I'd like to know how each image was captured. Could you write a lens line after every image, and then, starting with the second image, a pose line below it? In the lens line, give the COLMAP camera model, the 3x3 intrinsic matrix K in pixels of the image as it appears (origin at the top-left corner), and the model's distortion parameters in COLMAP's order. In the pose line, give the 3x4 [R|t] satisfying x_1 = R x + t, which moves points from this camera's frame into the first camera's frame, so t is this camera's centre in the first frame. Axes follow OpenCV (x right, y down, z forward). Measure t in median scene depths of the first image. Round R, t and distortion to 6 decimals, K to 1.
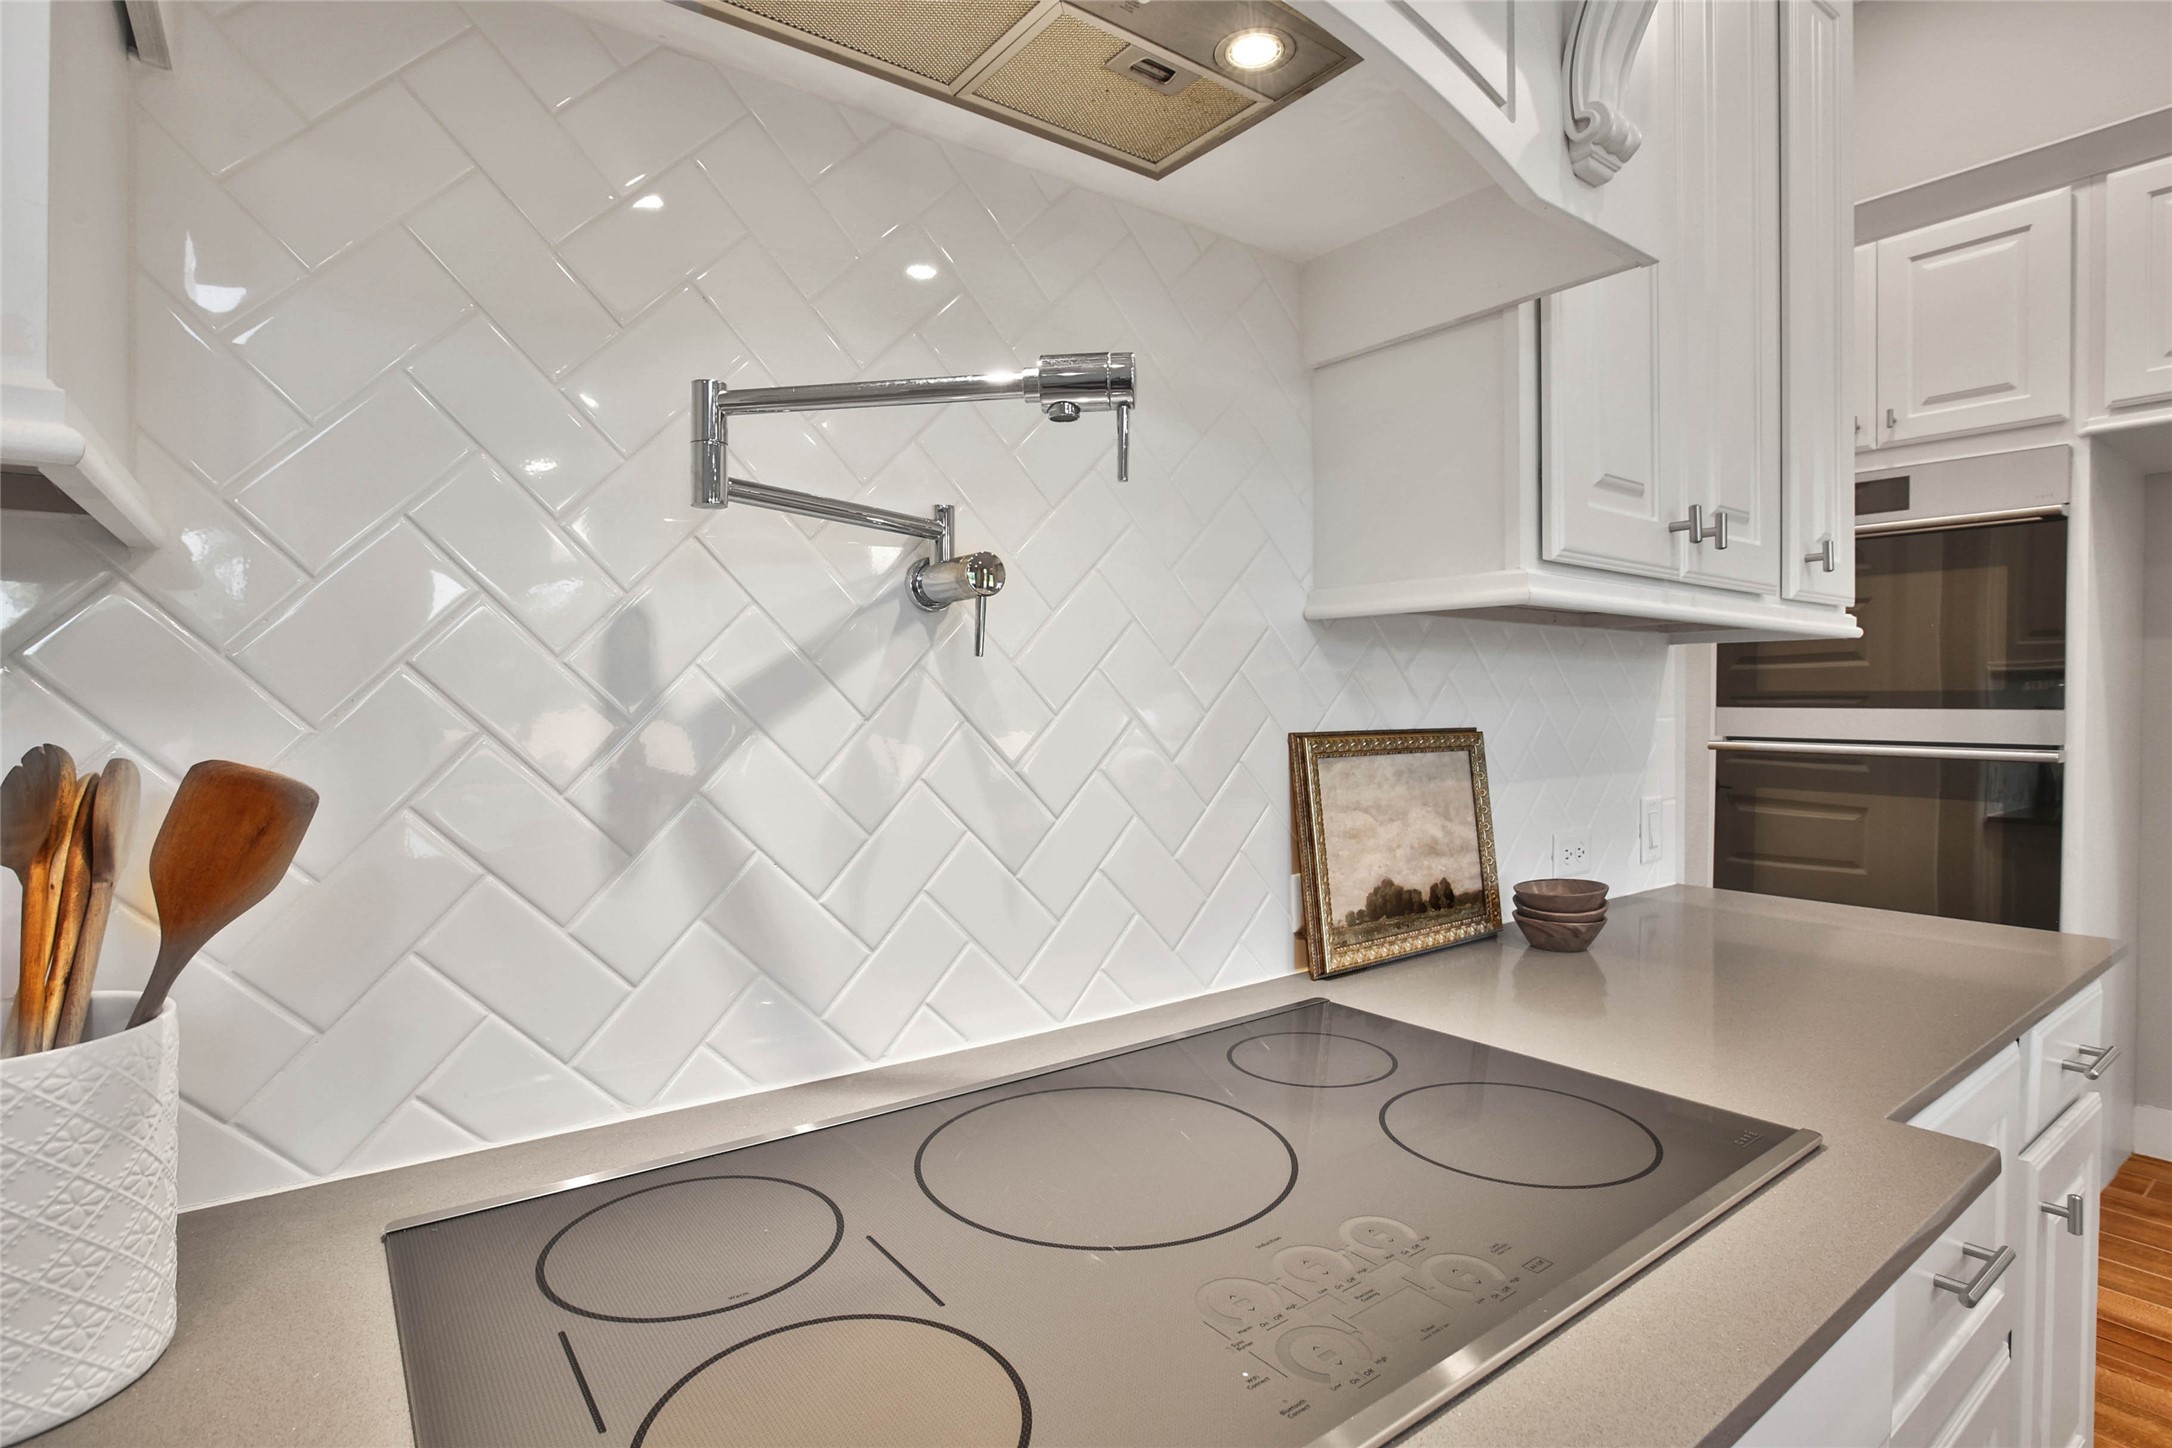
lens RADIAL K [[1173.4, 0, 1086.0], [0, 1173.4, 724.0], [0, 0, 1]] dist [-0.001854, -0.000140]
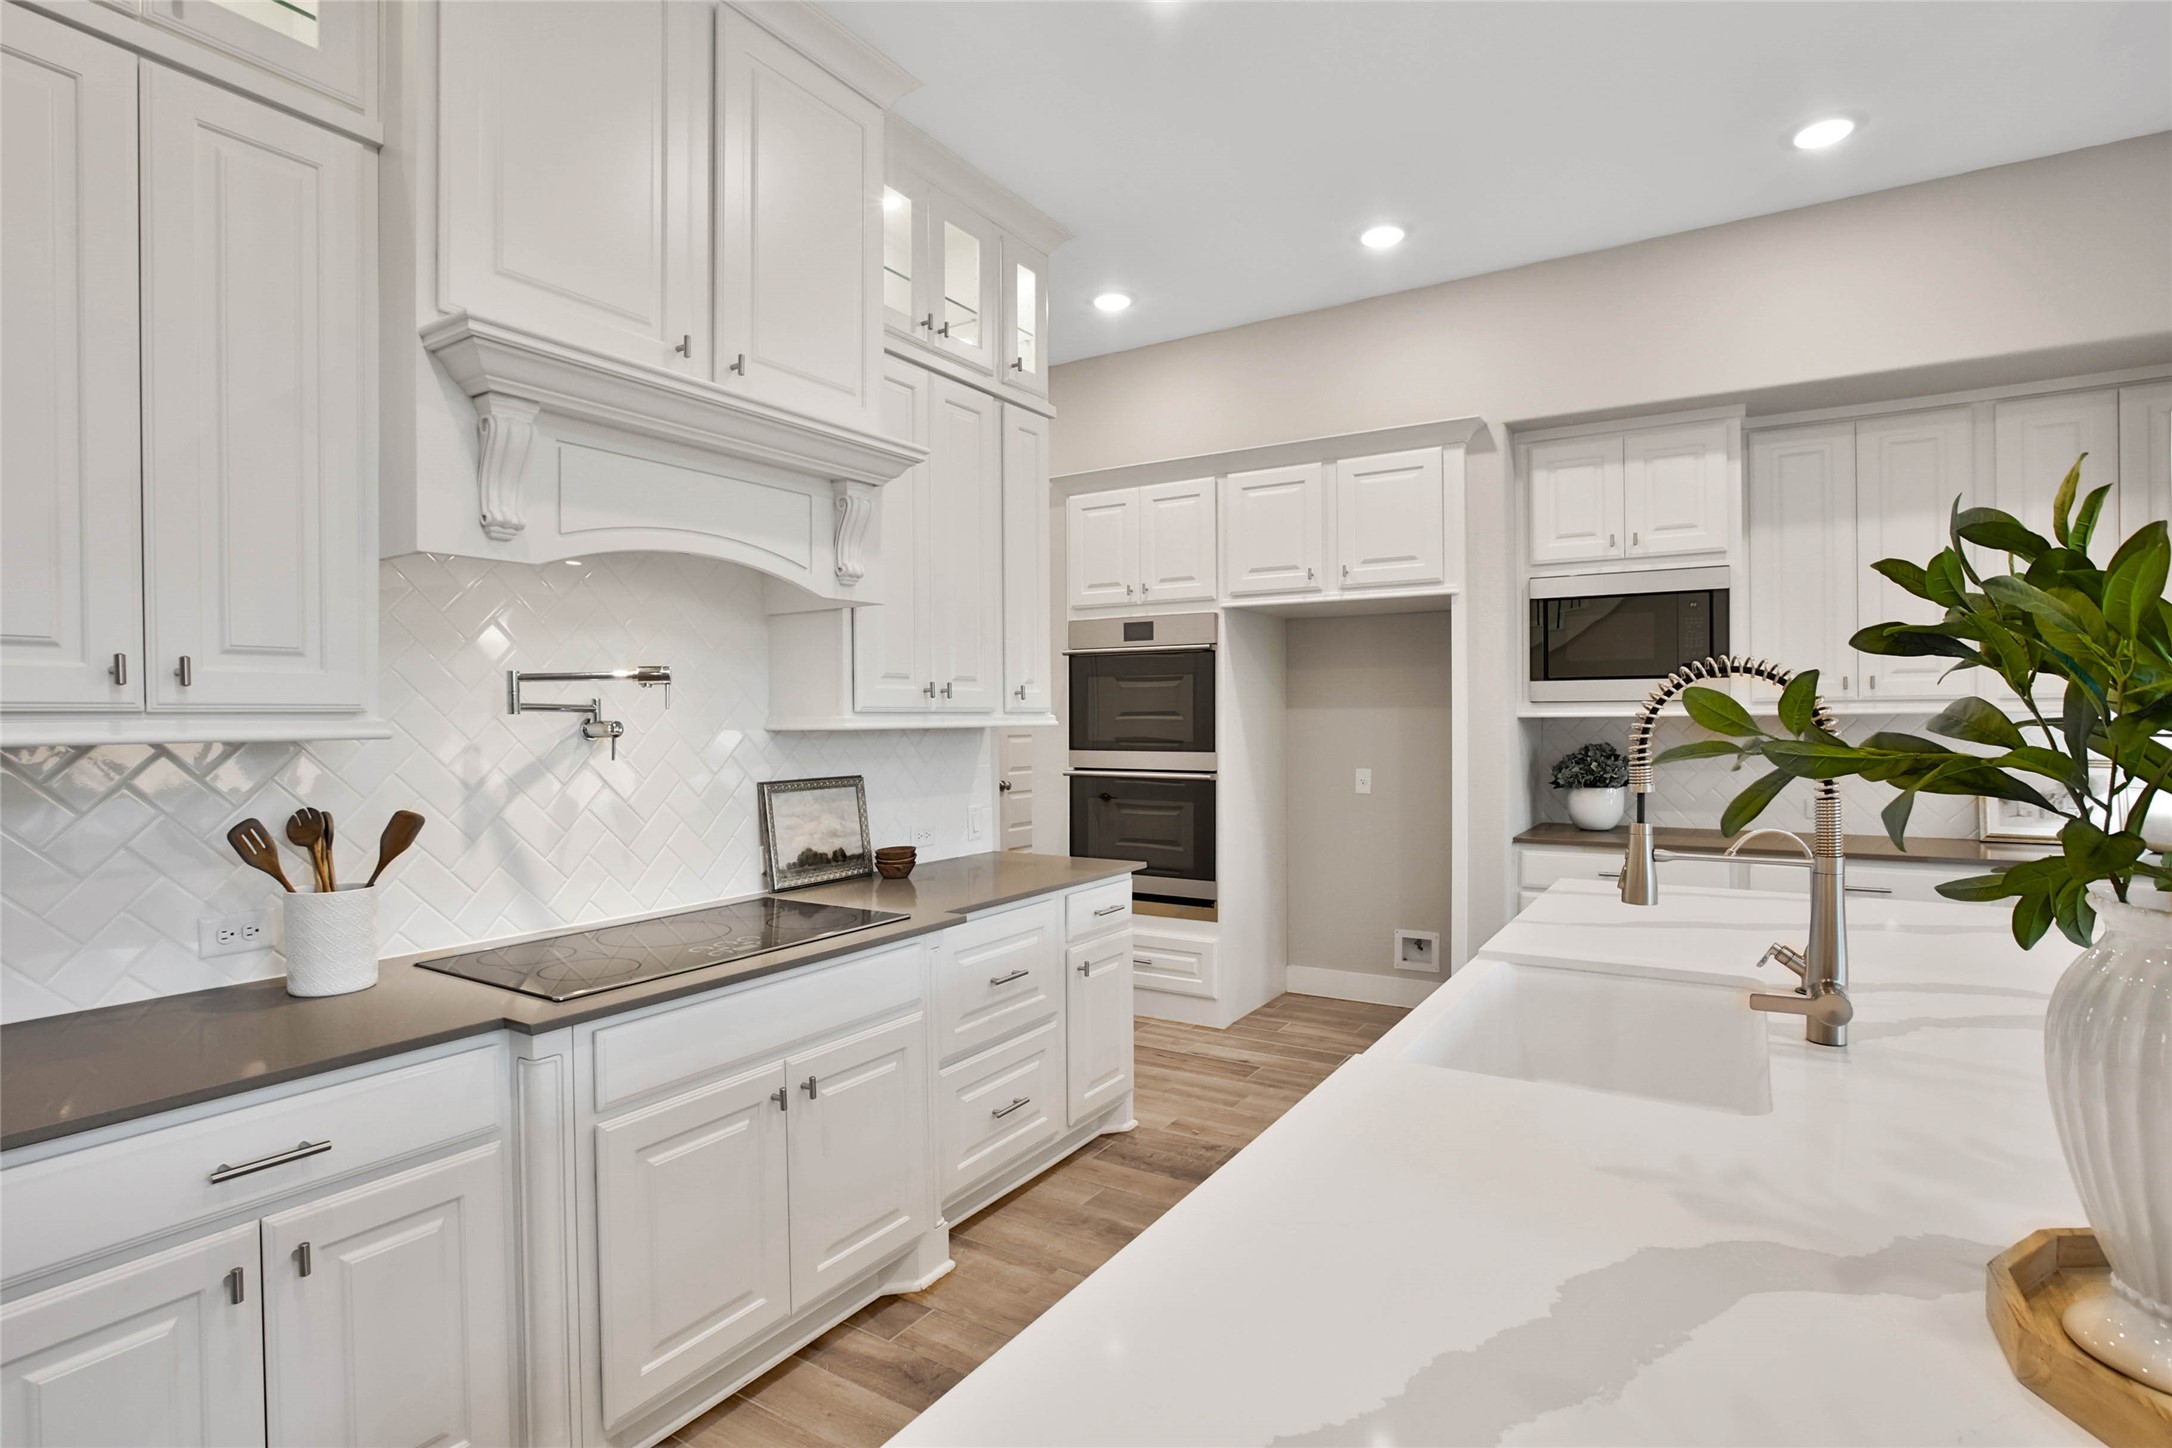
lens RADIAL K [[1173.4, 0, 1086.0], [0, 1173.4, 724.0], [0, 0, 1]] dist [-0.001854, -0.000140]
pose [[0.944832, -0.007651, 0.327466, 0.034092], [0.012679, 0.999832, -0.013221, -0.062276], [-0.327310, 0.016644, 0.944770, -1.237920]]
